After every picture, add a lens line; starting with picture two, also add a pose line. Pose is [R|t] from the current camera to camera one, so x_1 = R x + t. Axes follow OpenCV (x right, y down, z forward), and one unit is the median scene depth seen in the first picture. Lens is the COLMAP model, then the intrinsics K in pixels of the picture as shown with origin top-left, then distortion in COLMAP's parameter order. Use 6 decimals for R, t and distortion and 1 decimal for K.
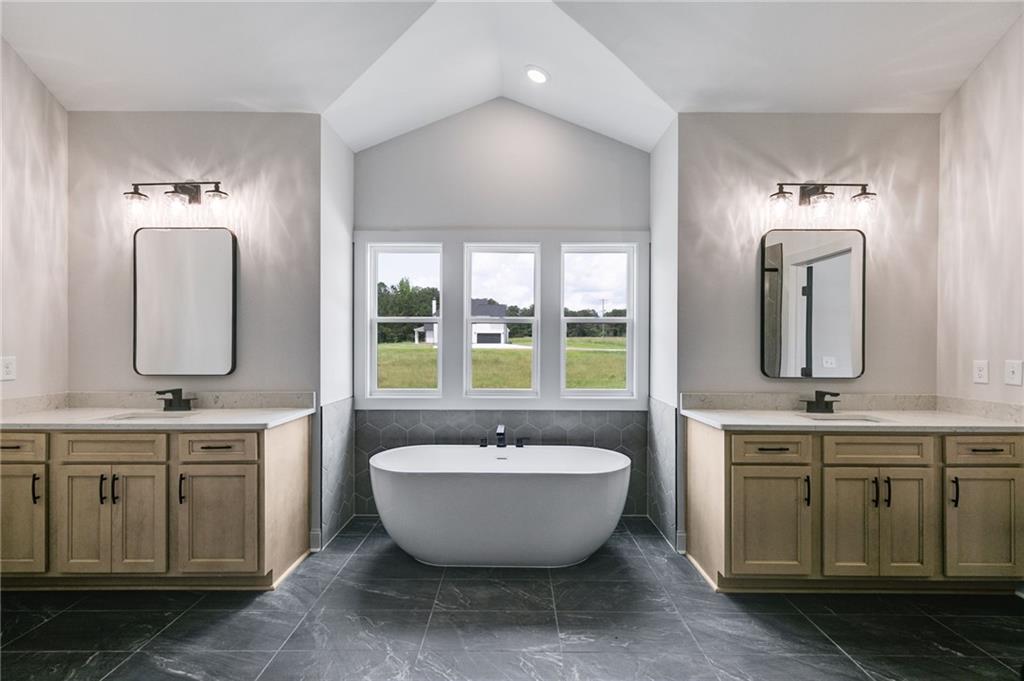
lens RADIAL K [[471.3, 0, 507.4], [0, 471.3, 342.8], [0, 0, 1]] dist [0.013134, 0.000073]
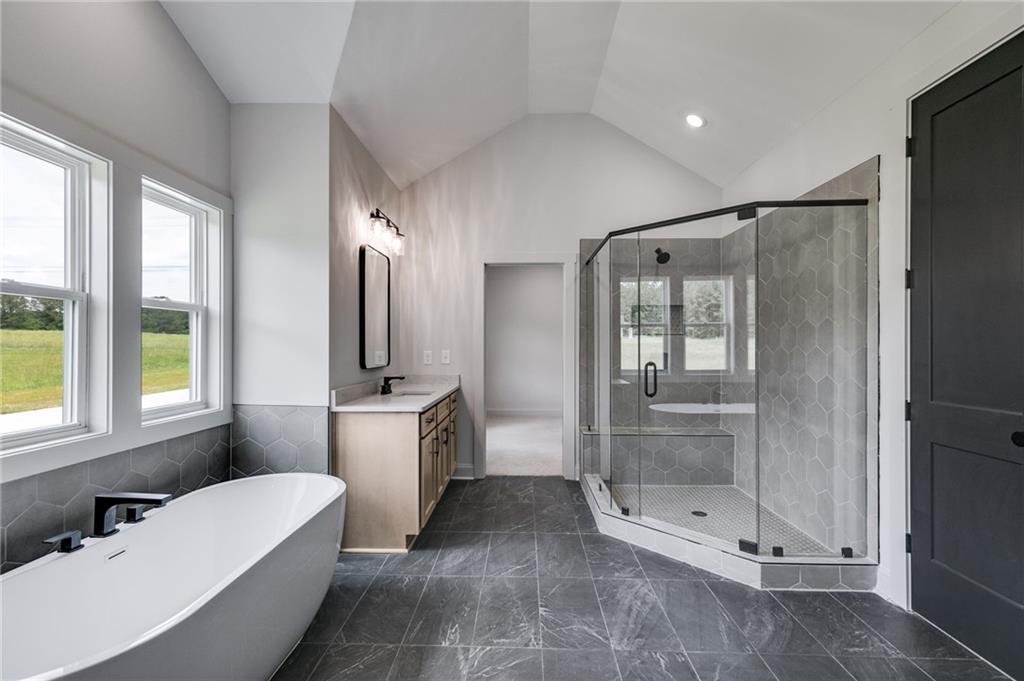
lens RADIAL K [[471.3, 0, 511.3], [0, 471.3, 342.0], [0, 0, 1]] dist [0.013134, 0.000073]
pose [[0.015099, 0.007694, 0.999856, -0.661850], [0.003428, 0.999964, -0.007746, 0.018846], [-0.999880, 0.003544, 0.015072, 0.676635]]
